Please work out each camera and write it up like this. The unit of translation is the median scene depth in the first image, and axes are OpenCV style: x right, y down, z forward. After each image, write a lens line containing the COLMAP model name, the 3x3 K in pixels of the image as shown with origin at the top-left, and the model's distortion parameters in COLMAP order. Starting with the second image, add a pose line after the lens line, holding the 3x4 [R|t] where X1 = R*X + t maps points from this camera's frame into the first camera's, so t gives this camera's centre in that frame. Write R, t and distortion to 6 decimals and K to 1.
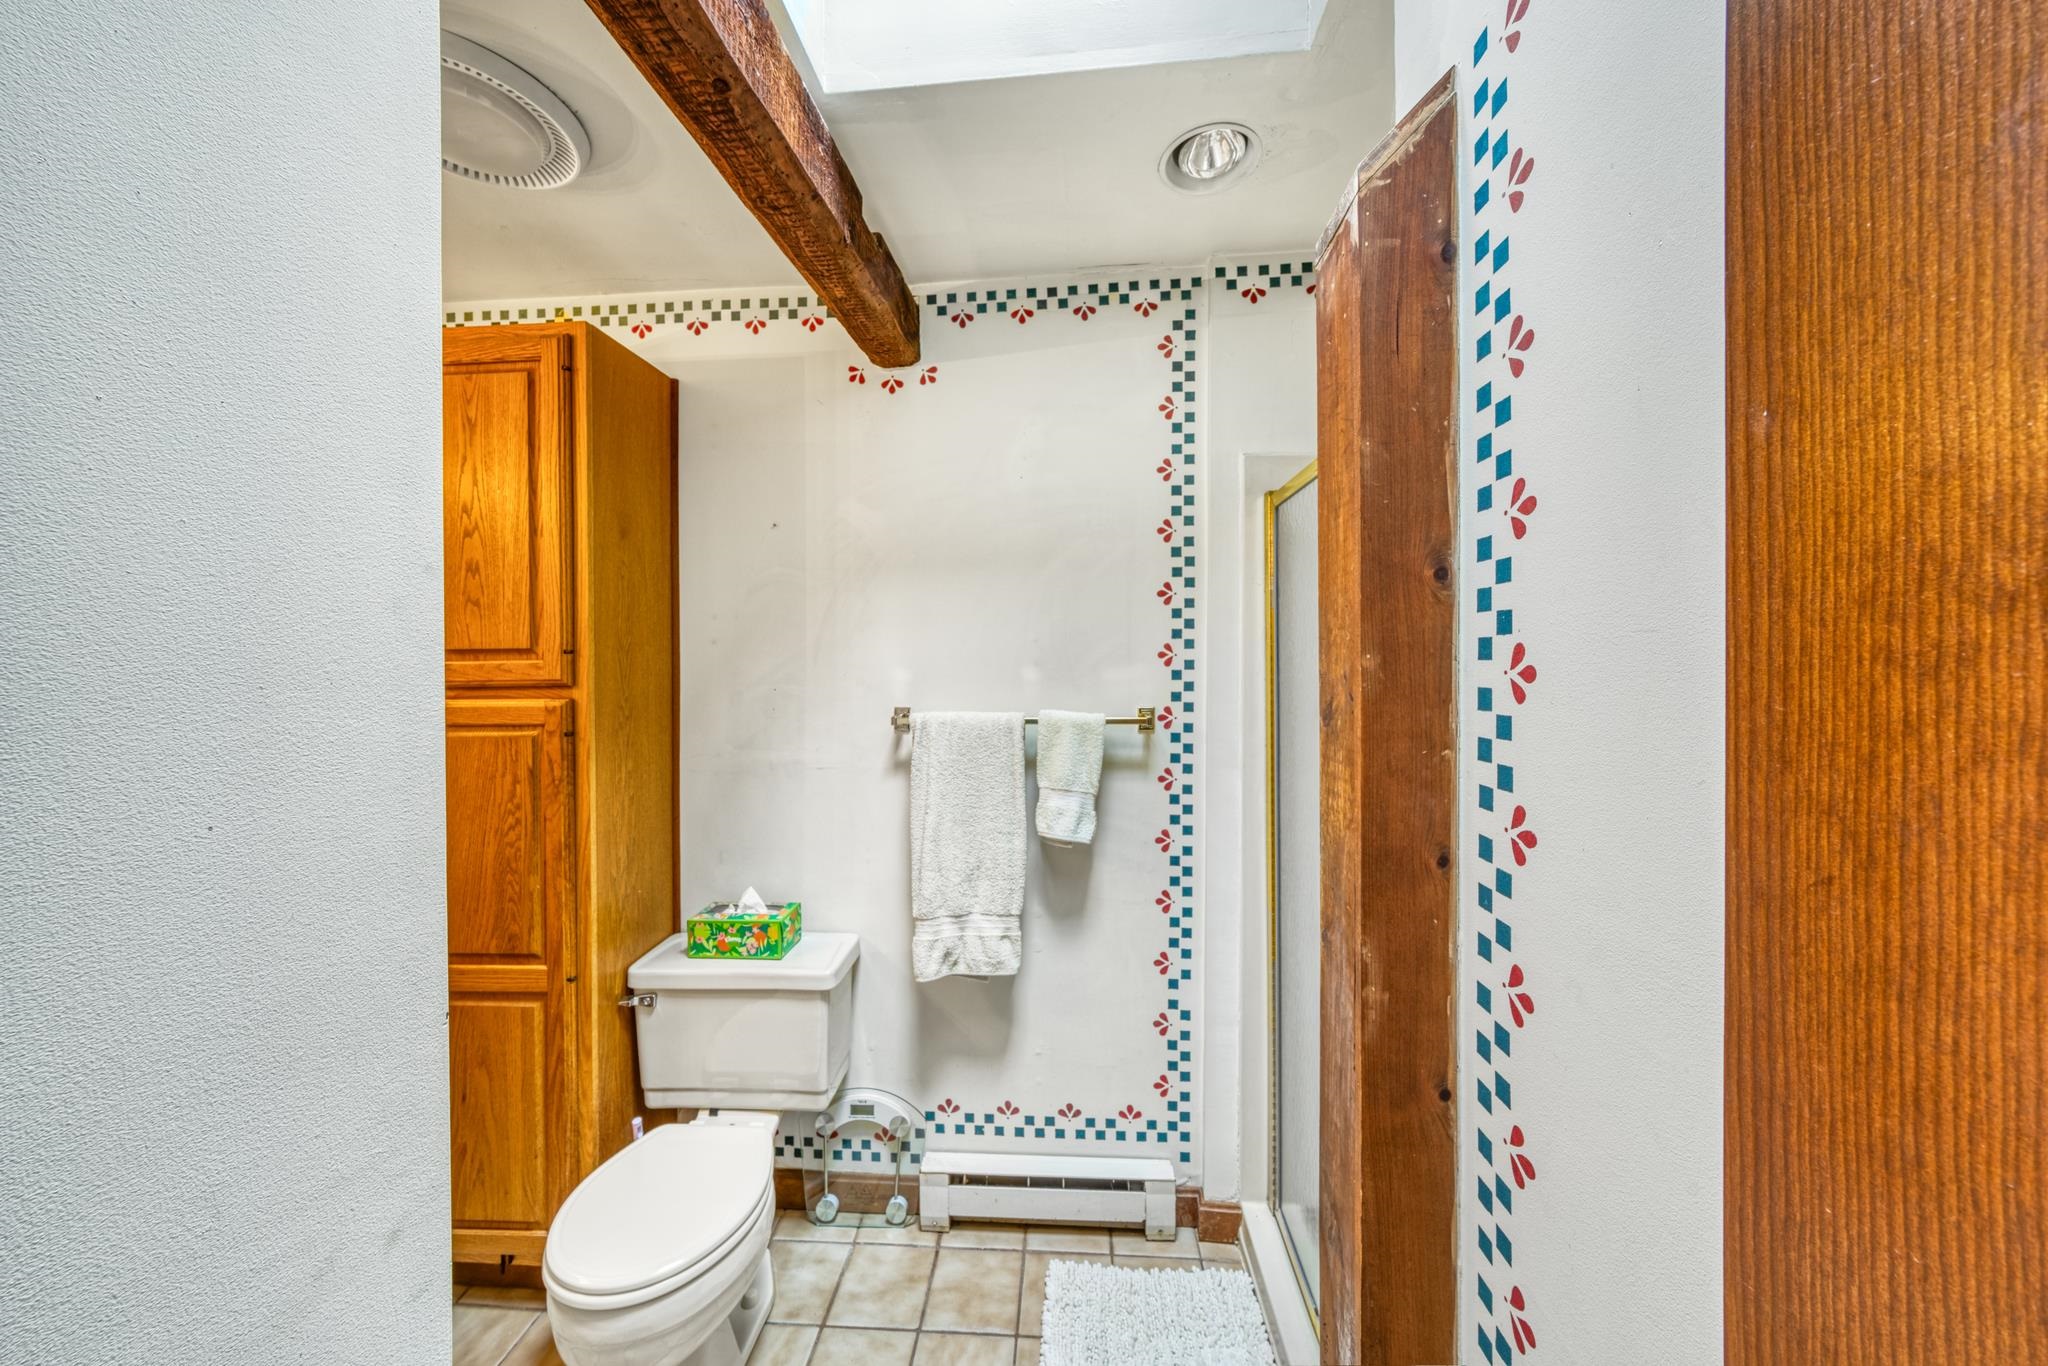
lens RADIAL K [[702.7, 0, 1029.3], [0, 702.7, 651.5], [0, 0, 1]] dist [-0.010377, 0.000344]
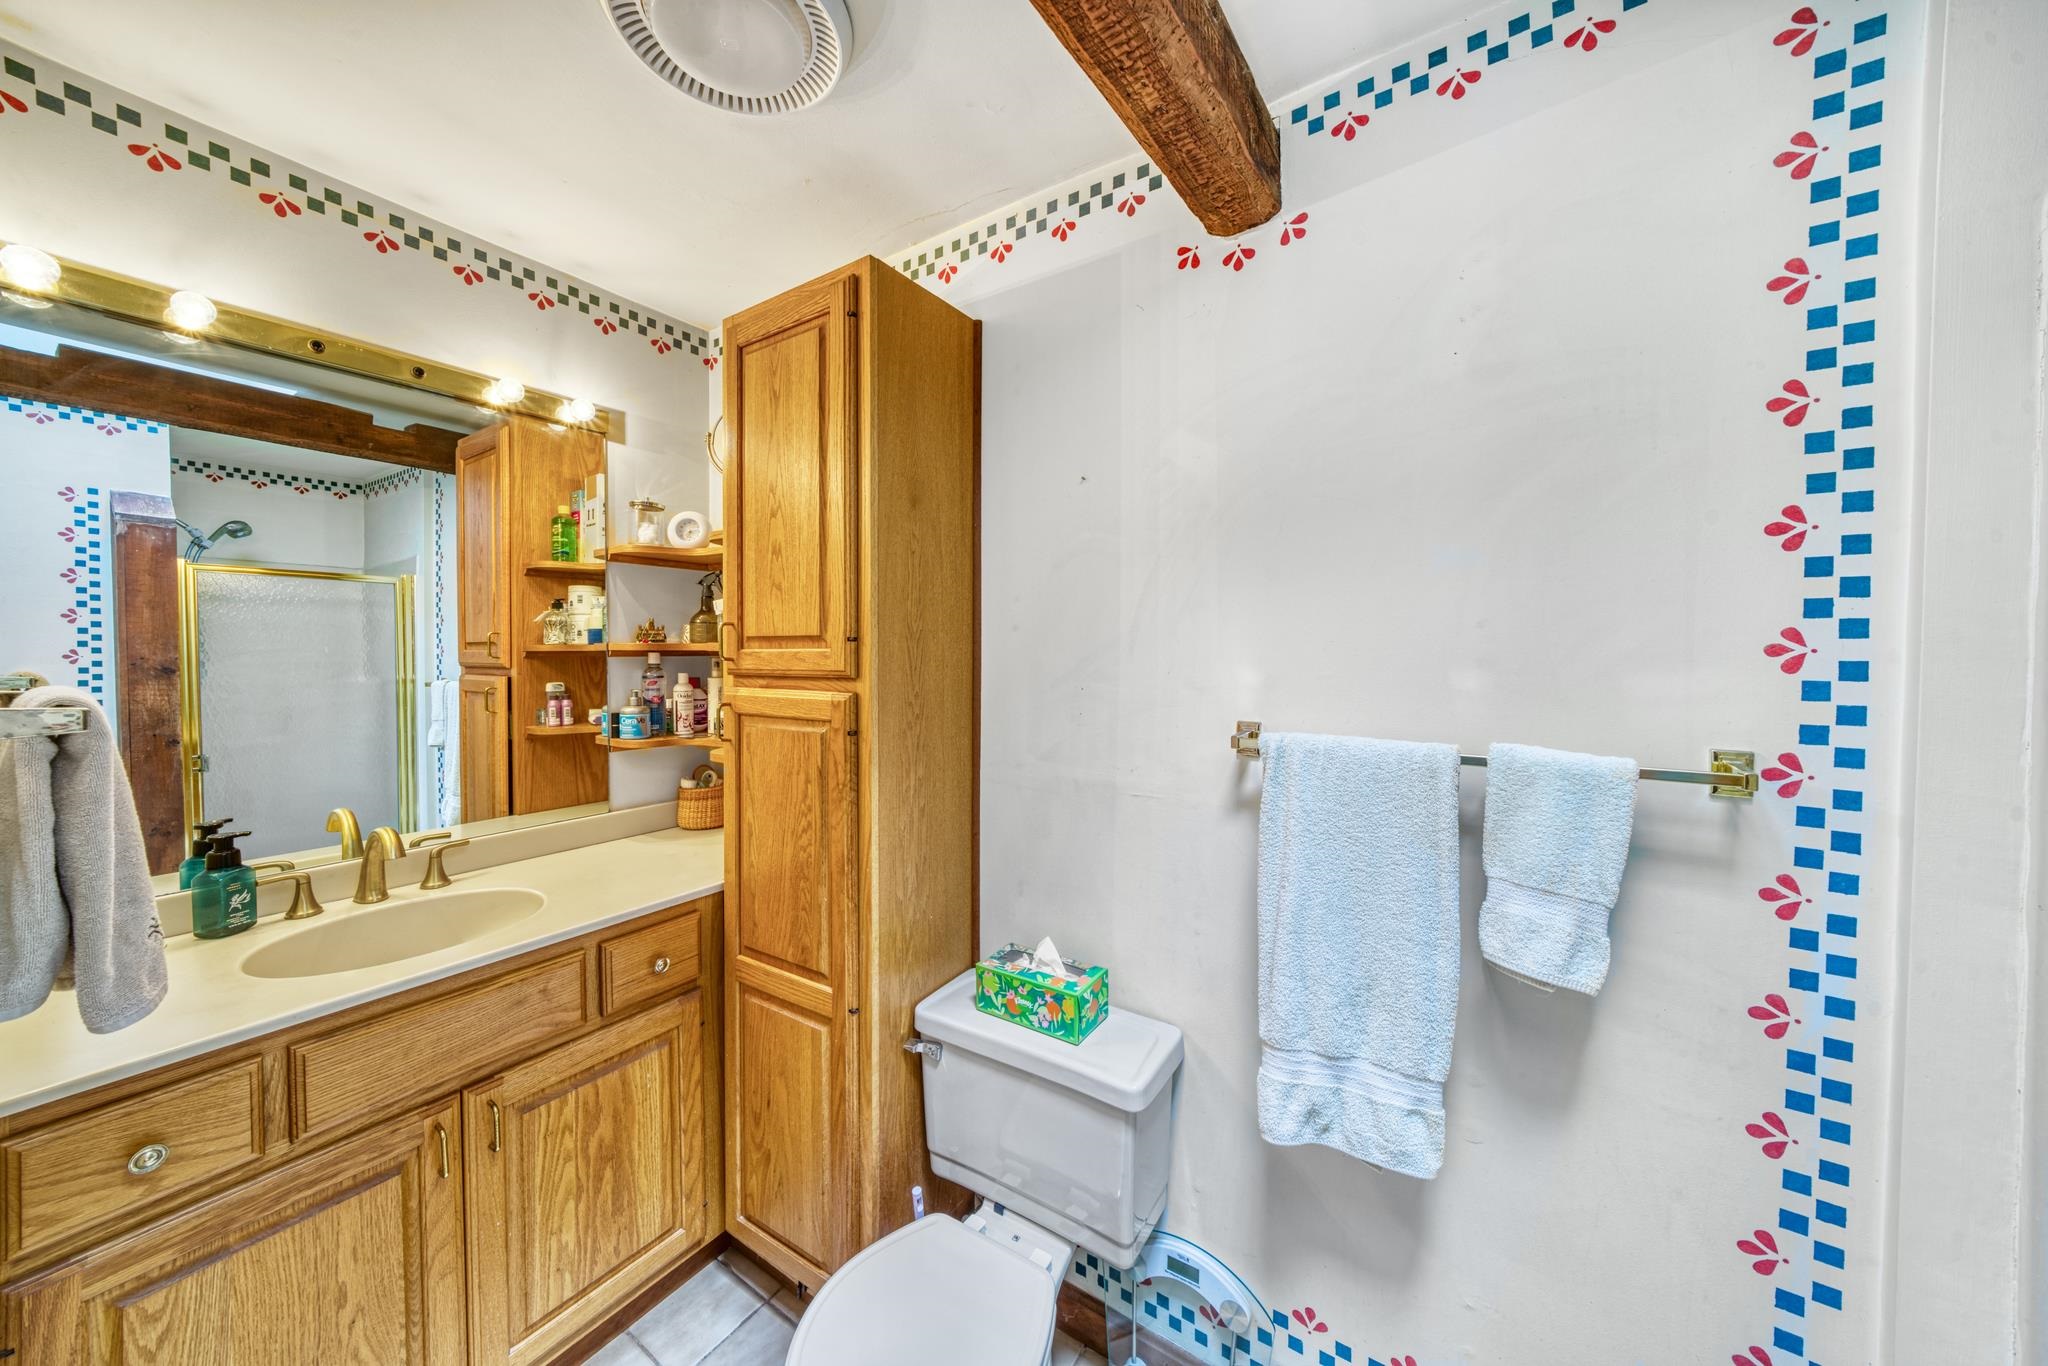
lens RADIAL K [[702.7, 0, 1018.6], [0, 702.7, 653.4], [0, 0, 1]] dist [-0.010377, 0.000344]
pose [[0.869217, 0.013623, -0.494243, -0.039600], [-0.005962, 0.999836, 0.017074, 0.001838], [0.494395, -0.011895, 0.869156, 0.306633]]
